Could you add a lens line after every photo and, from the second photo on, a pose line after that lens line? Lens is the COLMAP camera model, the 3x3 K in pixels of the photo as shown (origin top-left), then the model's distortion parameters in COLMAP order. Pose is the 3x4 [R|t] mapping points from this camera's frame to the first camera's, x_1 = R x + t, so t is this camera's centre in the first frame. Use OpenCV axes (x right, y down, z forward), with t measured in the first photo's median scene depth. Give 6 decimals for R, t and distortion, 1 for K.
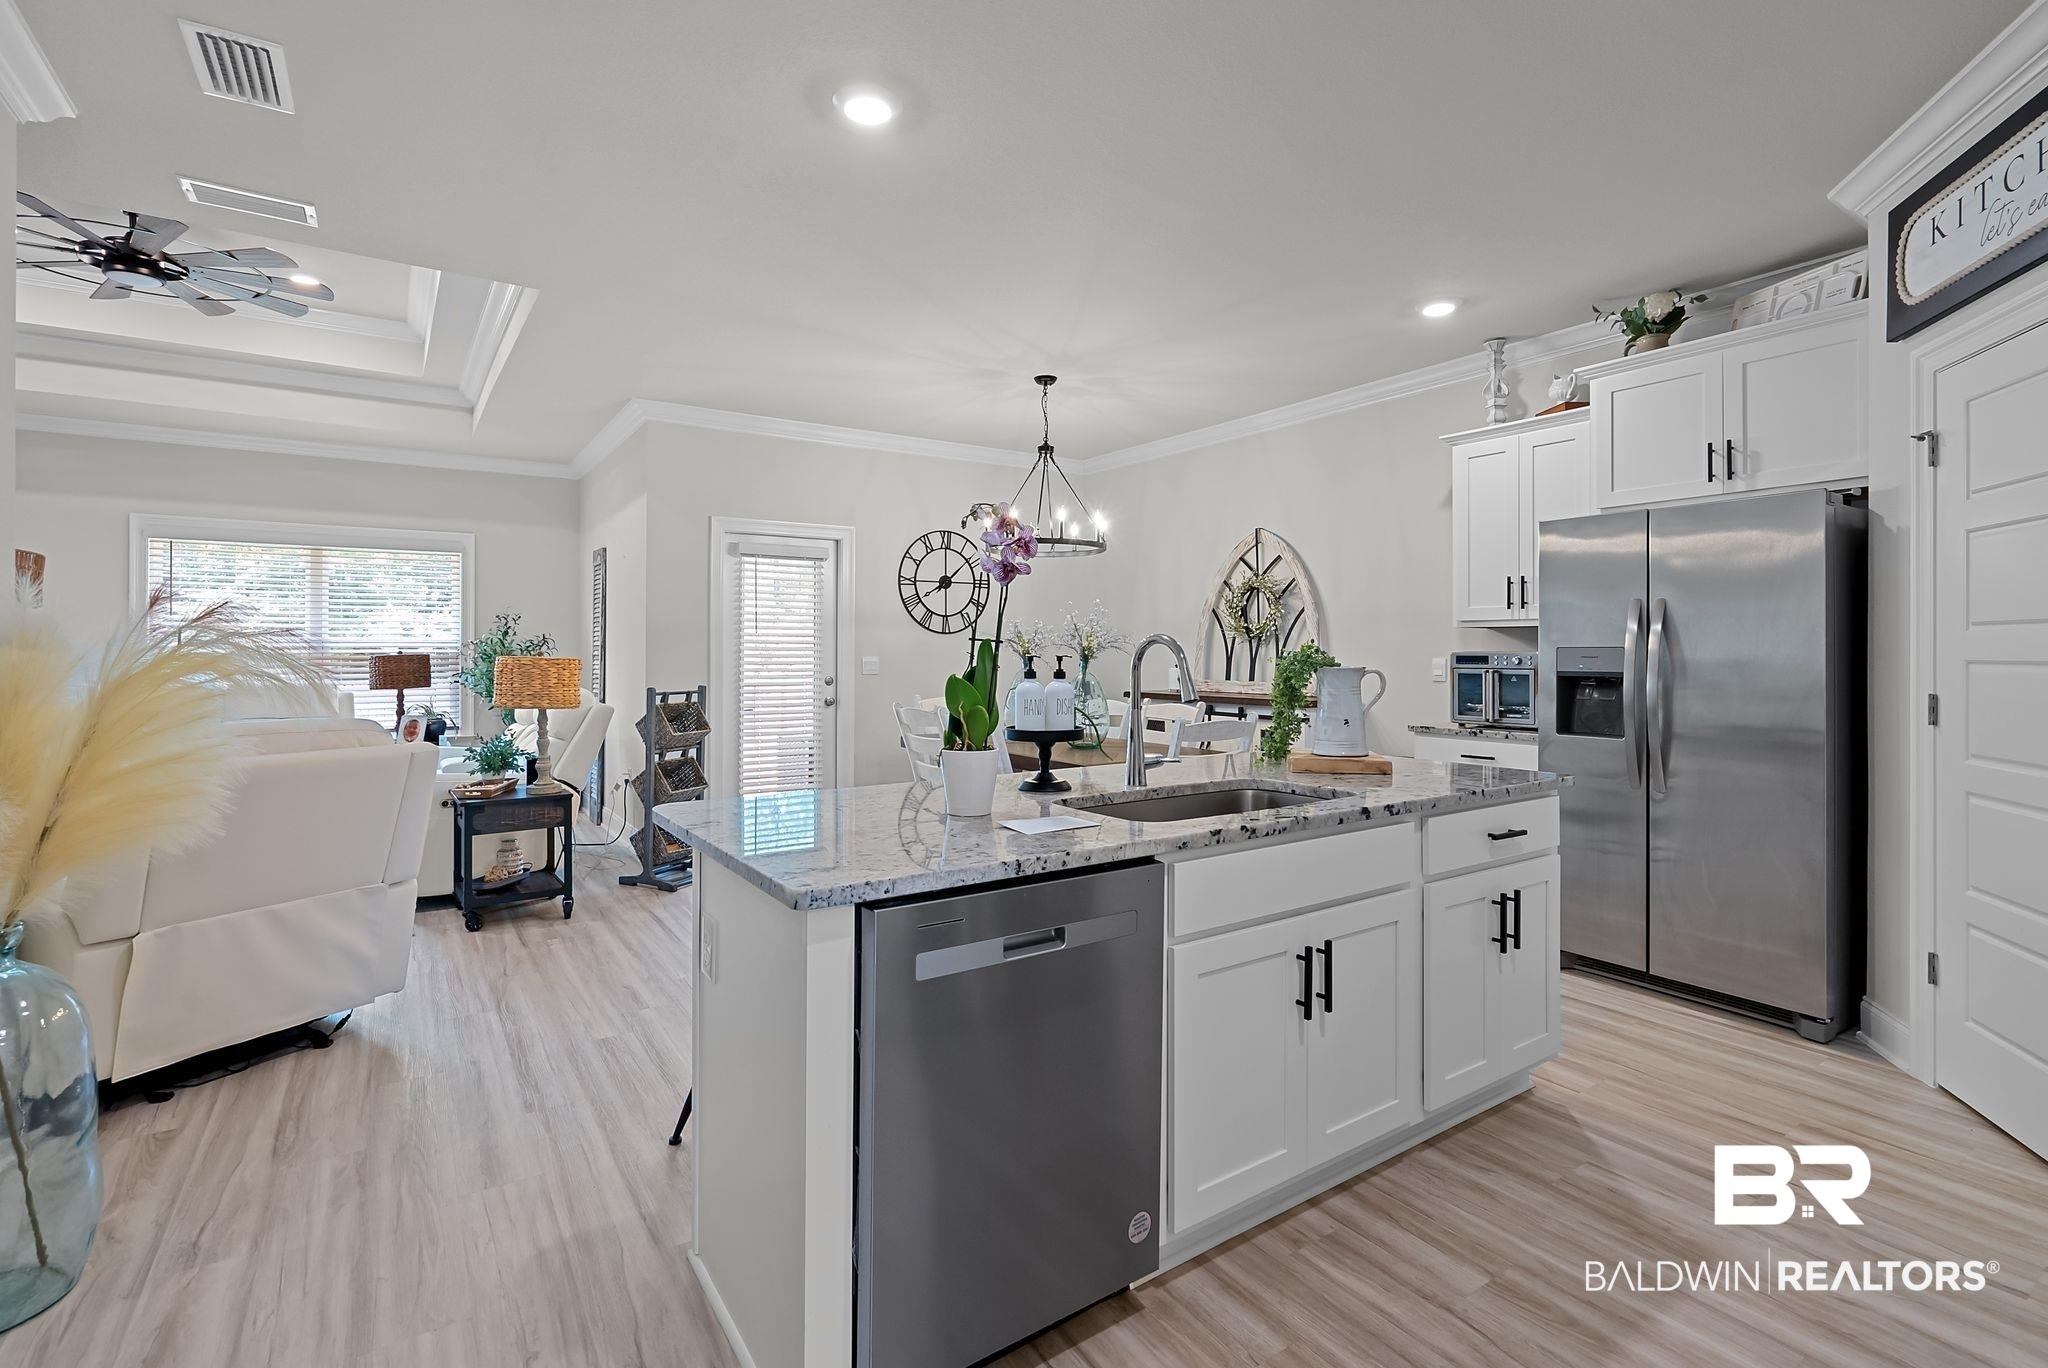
lens RADIAL K [[940.7, 0, 1012.6], [0, 940.7, 649.3], [0, 0, 1]] dist [-0.001127, 0.000389]
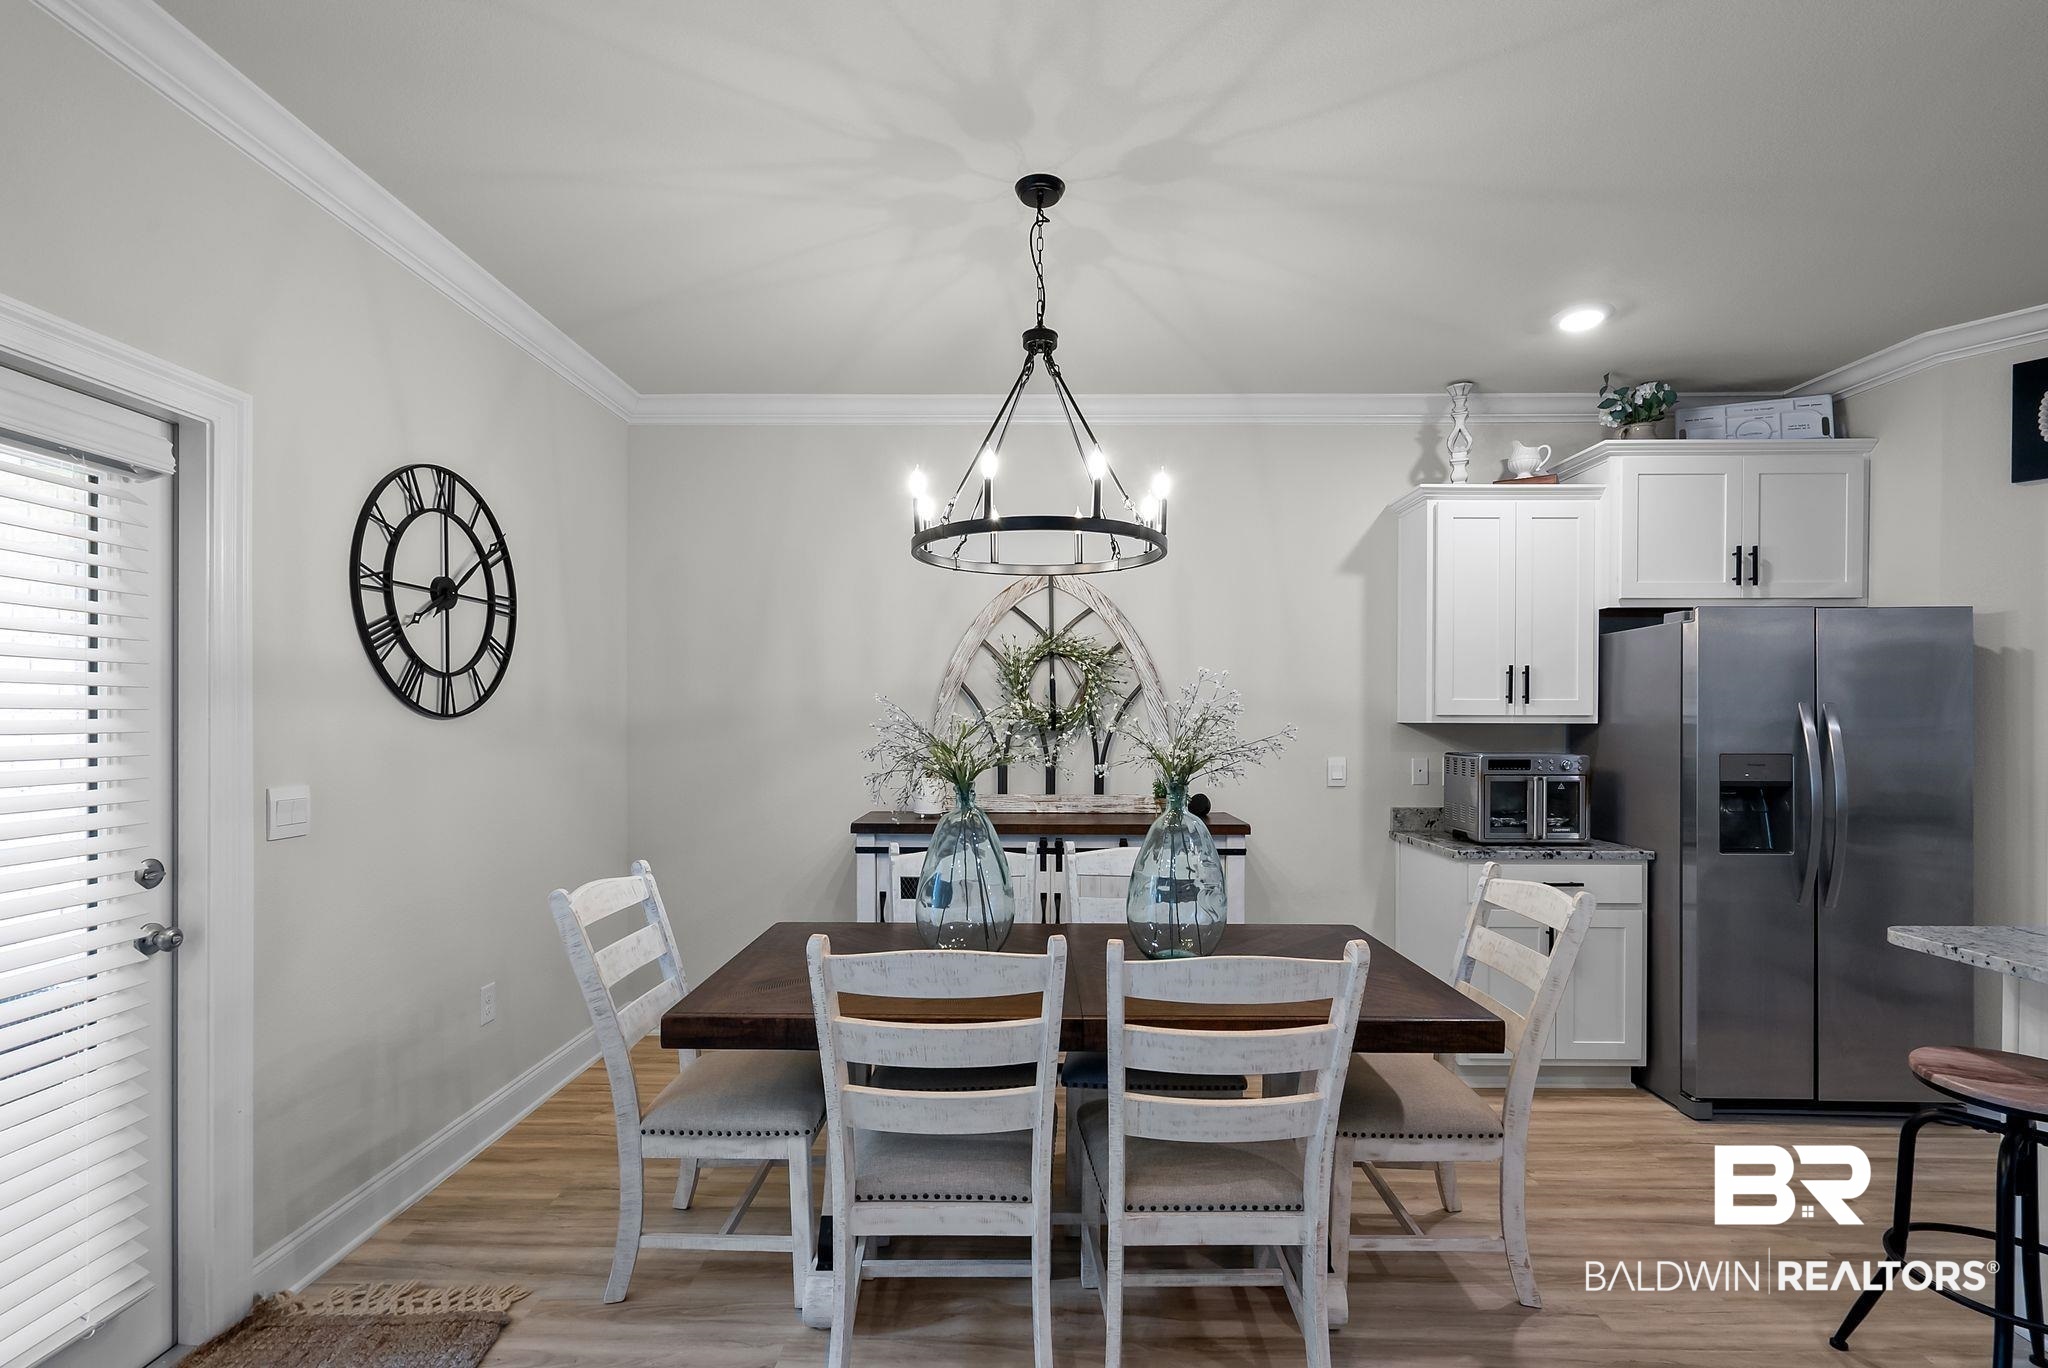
lens RADIAL K [[936.2, 0, 1024.0], [0, 936.2, 727.3], [0, 0, 1]] dist [-0.002079, 0.000220]
pose [[0.566448, -0.005750, 0.824078, -0.308602], [-0.004093, 0.999944, 0.009791, -0.019957], [-0.824087, -0.008919, 0.566392, 0.639004]]
